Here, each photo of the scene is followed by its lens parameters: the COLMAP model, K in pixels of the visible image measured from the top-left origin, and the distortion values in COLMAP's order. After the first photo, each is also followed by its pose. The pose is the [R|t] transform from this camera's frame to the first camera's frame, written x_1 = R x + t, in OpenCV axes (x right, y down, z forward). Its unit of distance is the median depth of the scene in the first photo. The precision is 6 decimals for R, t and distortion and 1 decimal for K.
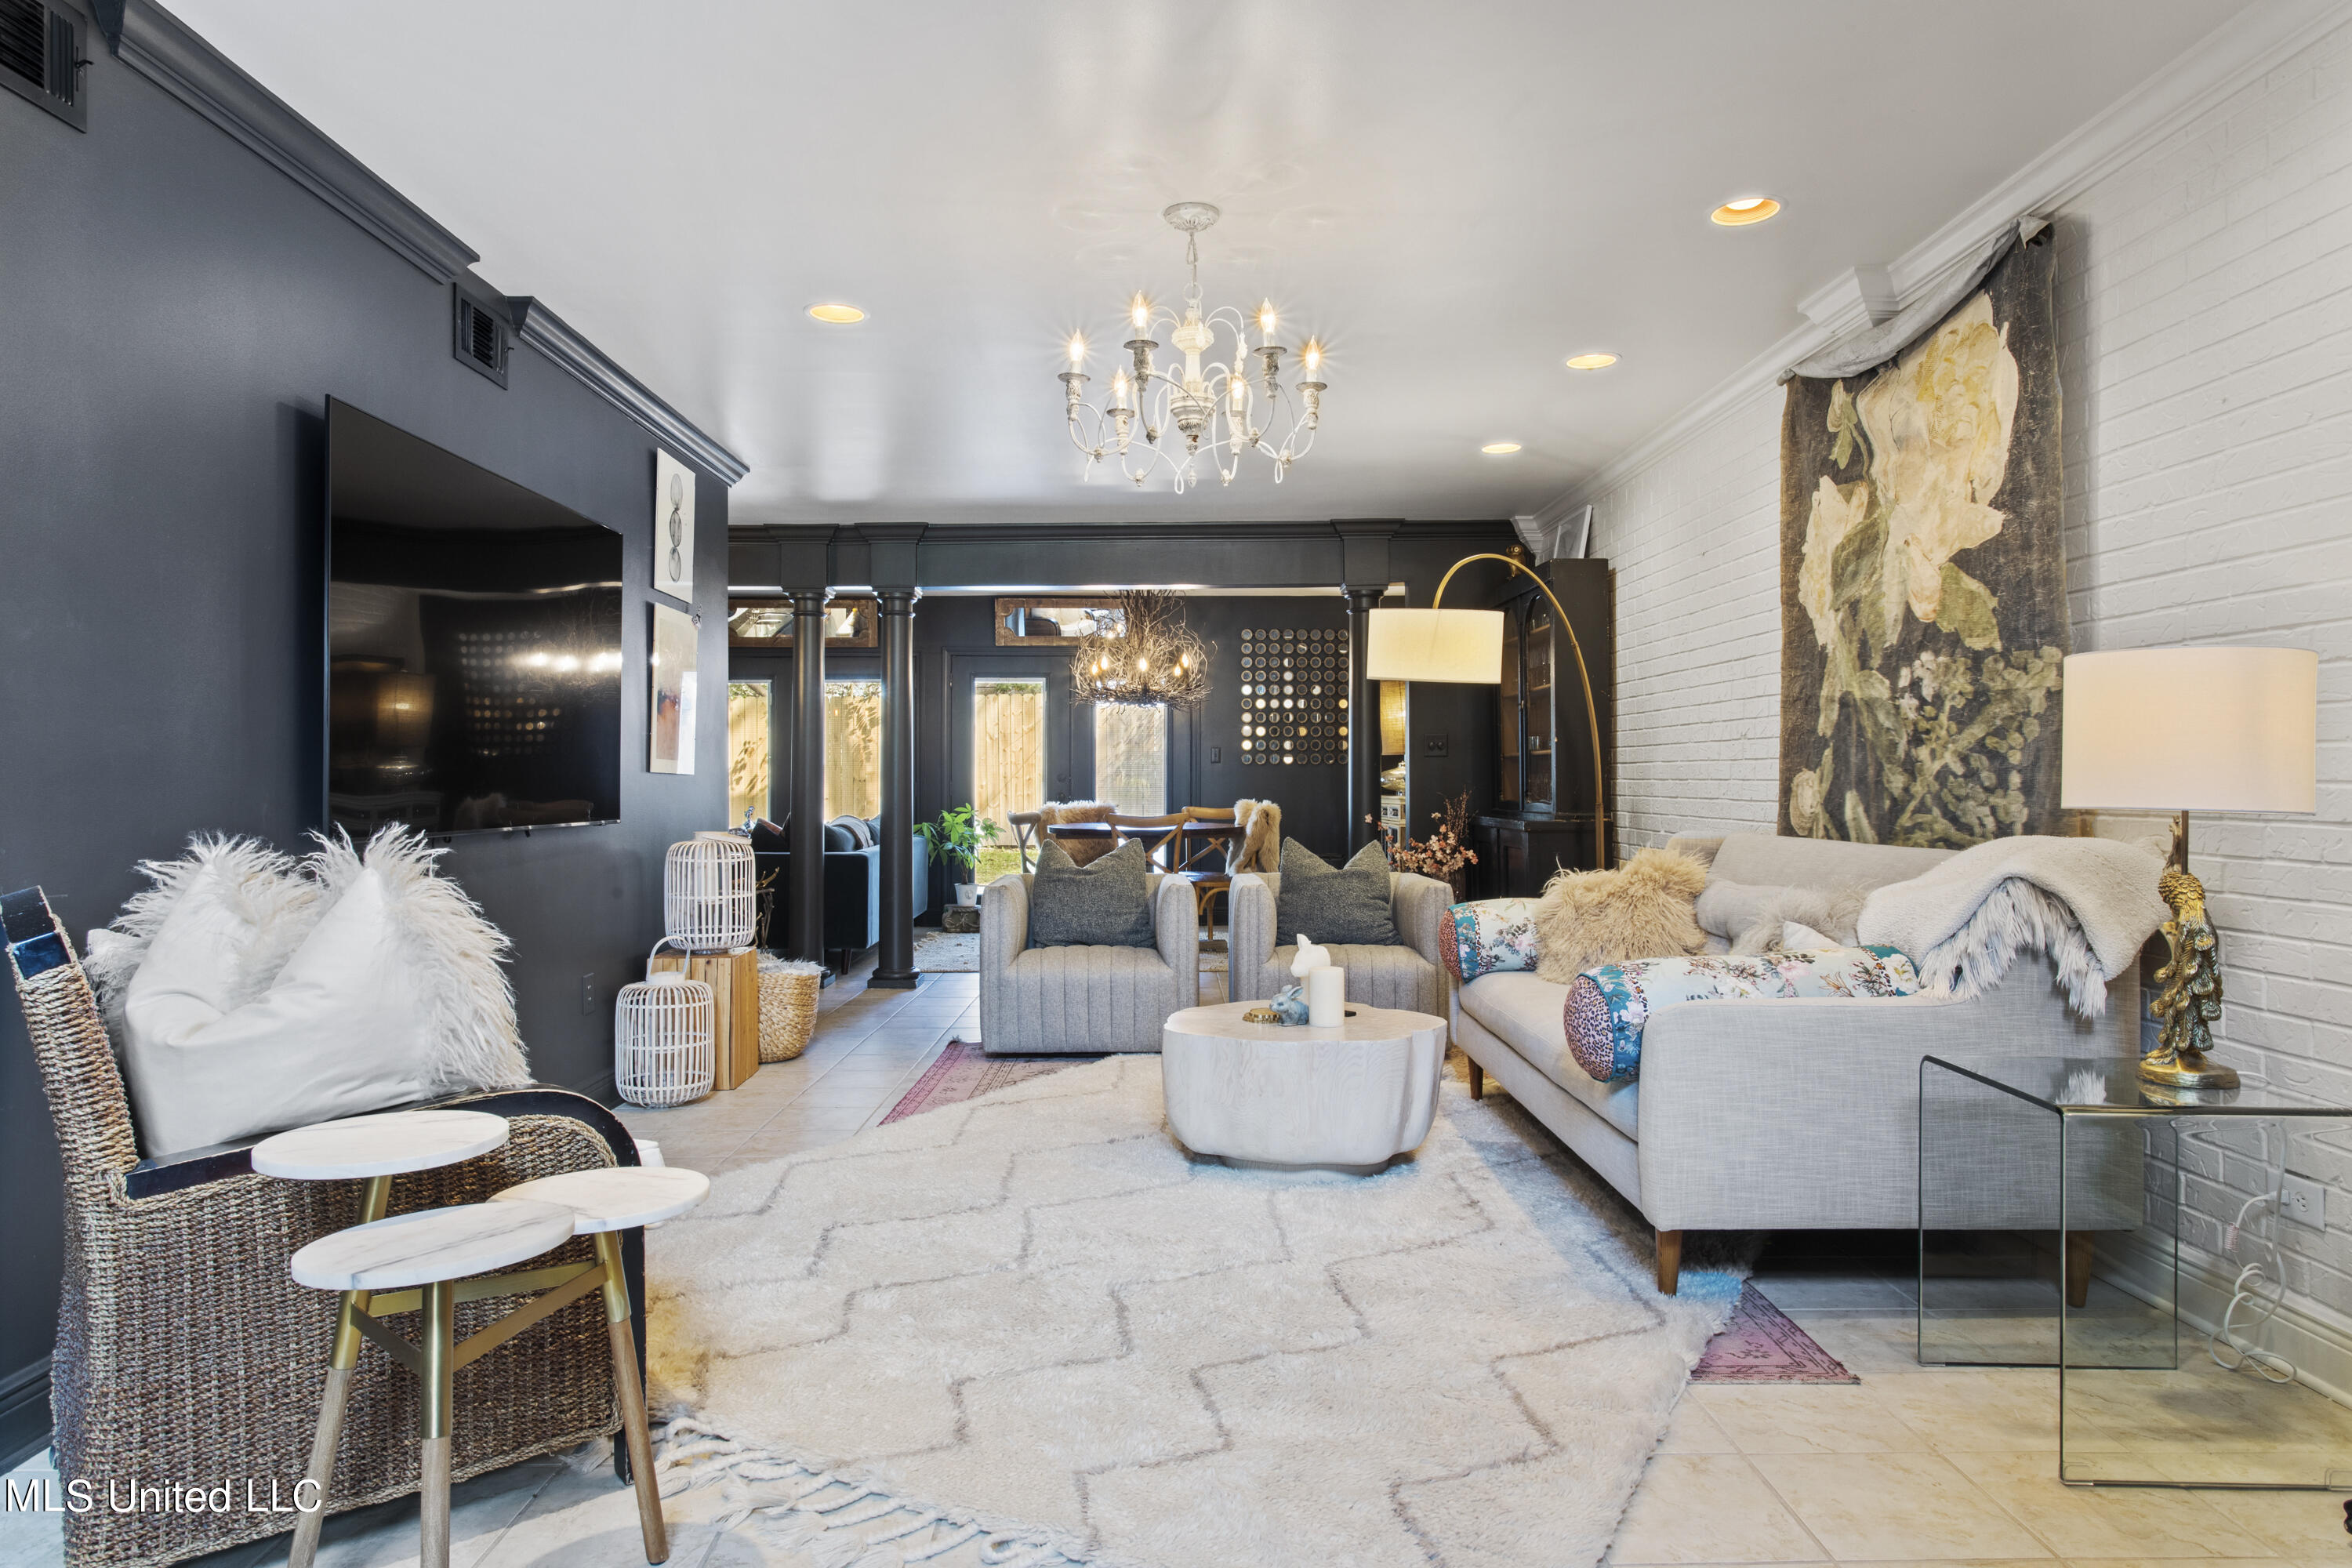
lens RADIAL K [[1423.3, 0, 1170.7], [0, 1423.3, 782.3], [0, 0, 1]] dist [-0.007895, 0.002446]
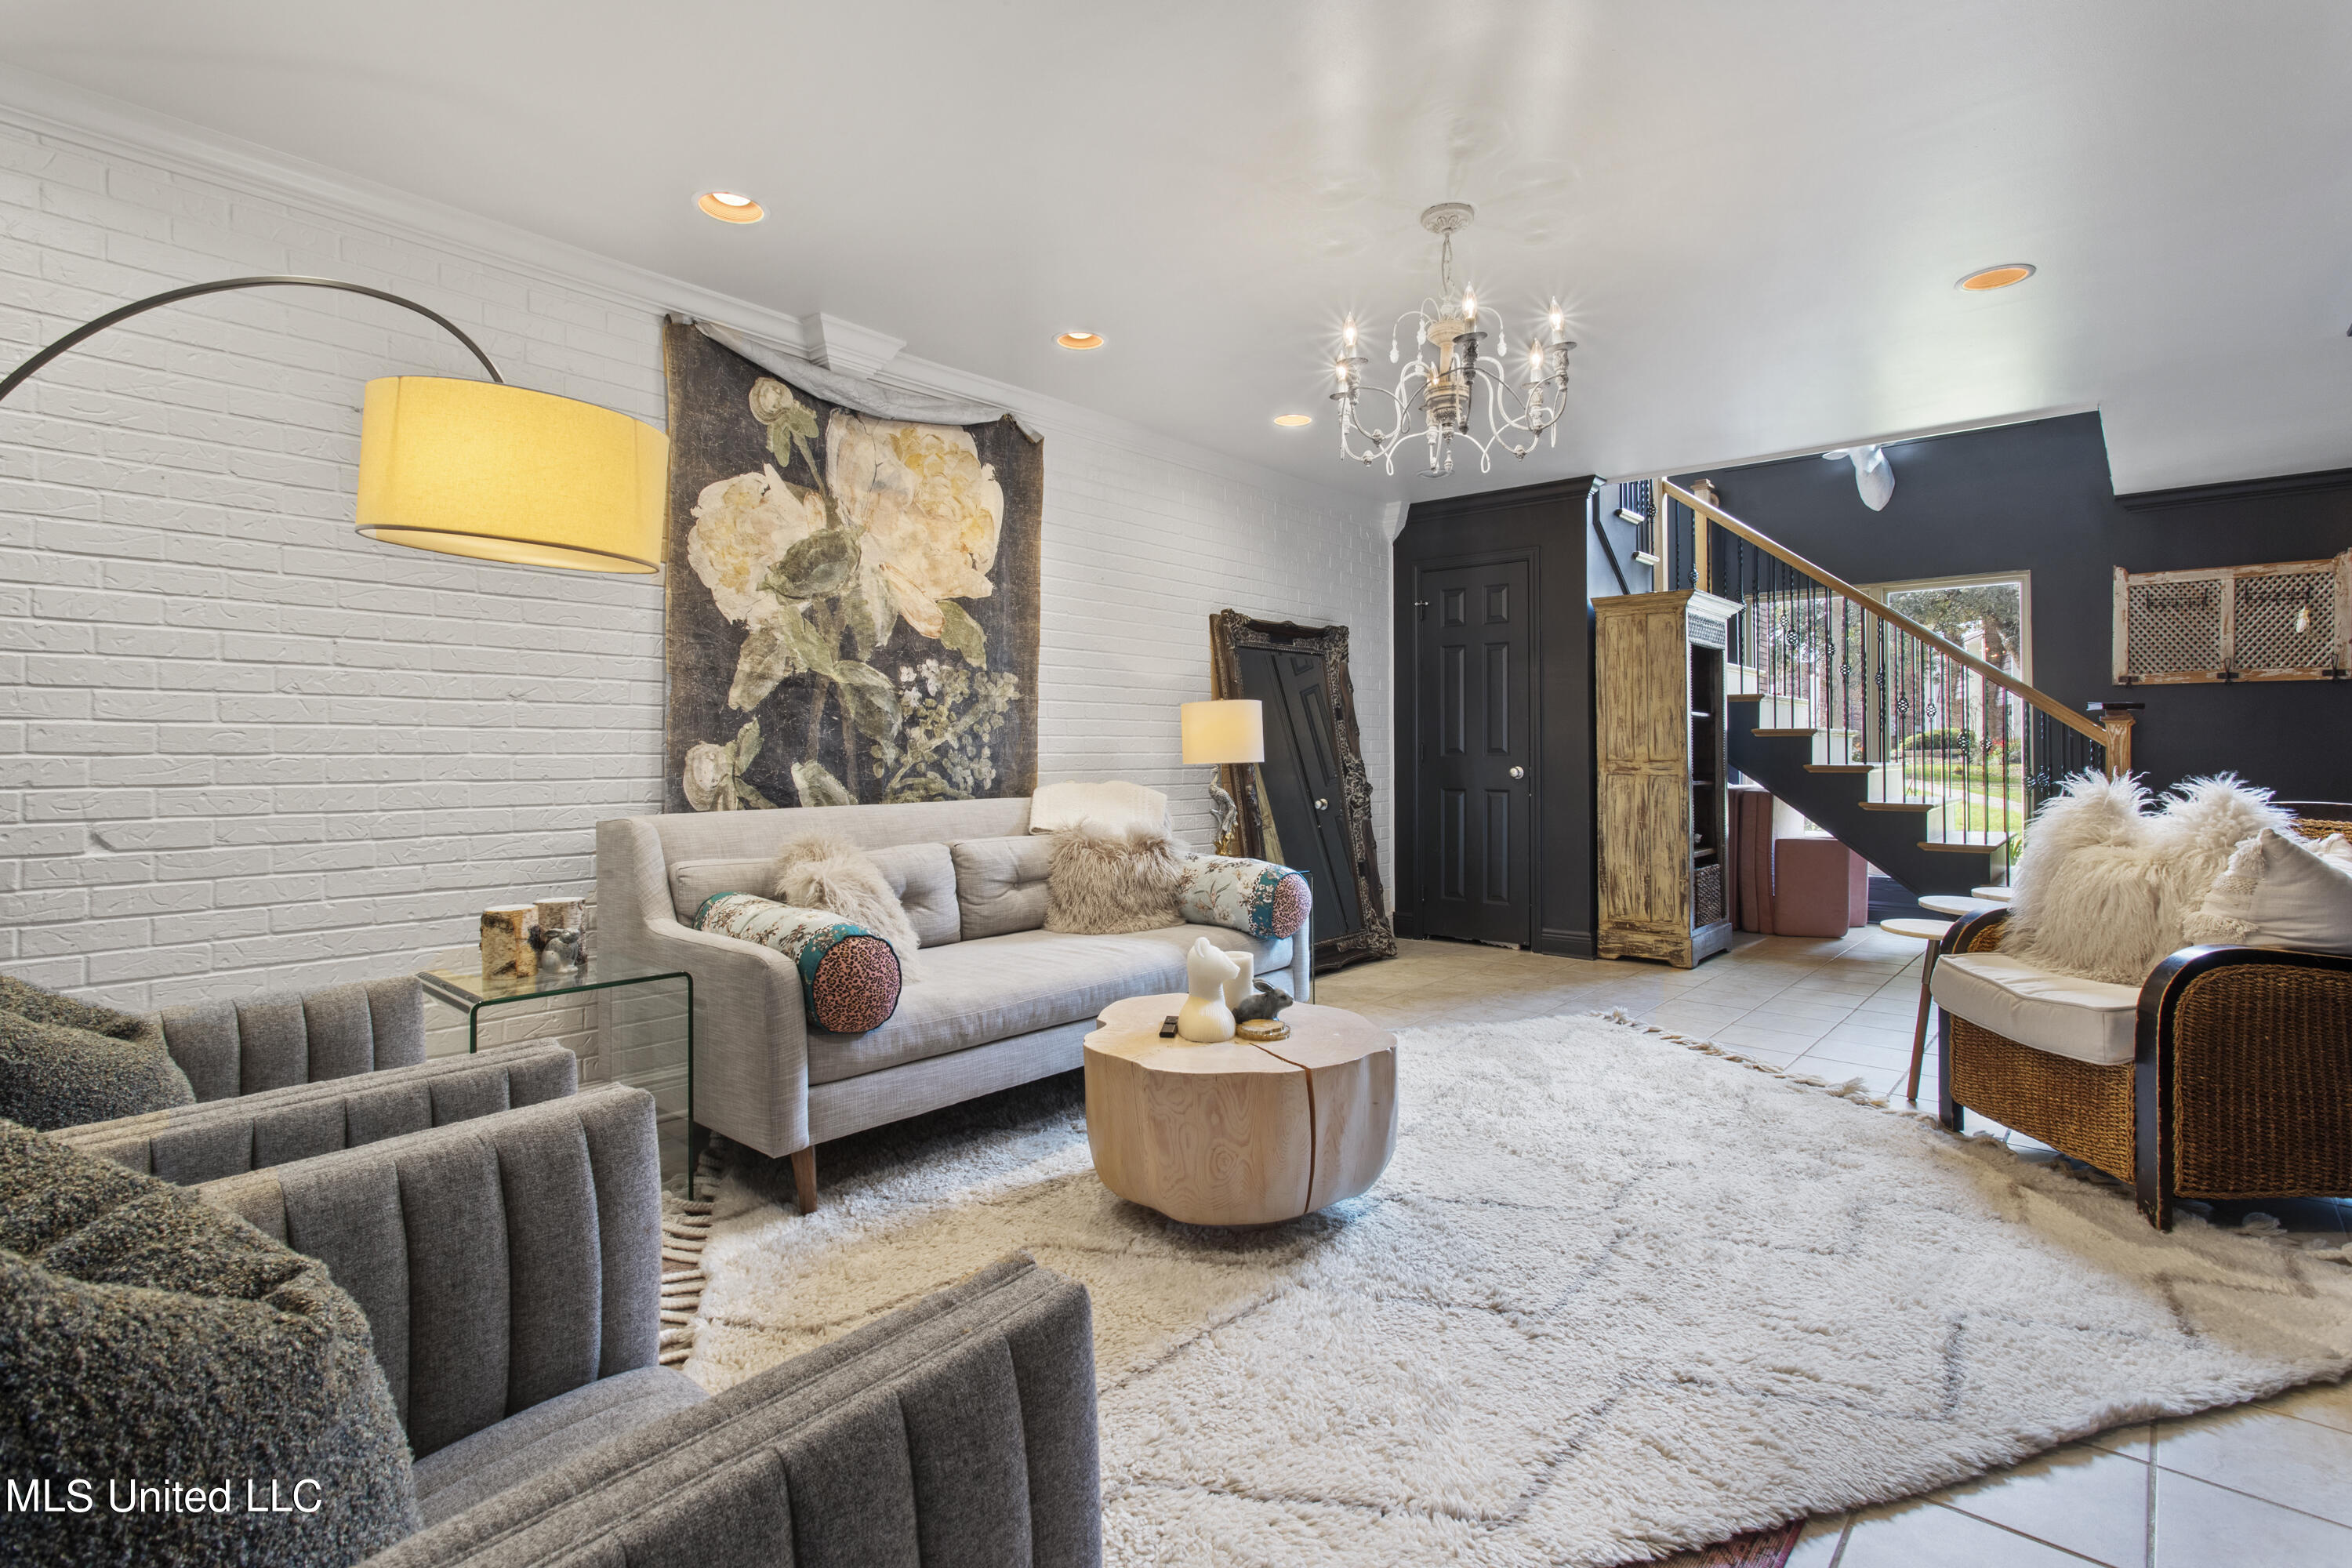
lens RADIAL K [[1114.1, 0, 1167.3], [0, 1114.1, 765.1], [0, 0, 1]] dist [0.001048, 0.001904]
pose [[-0.748006, -0.000254, 0.663692, -0.352625], [0.008569, 0.999913, 0.010041, 0.001831], [-0.663637, 0.013198, -0.747938, 1.638336]]
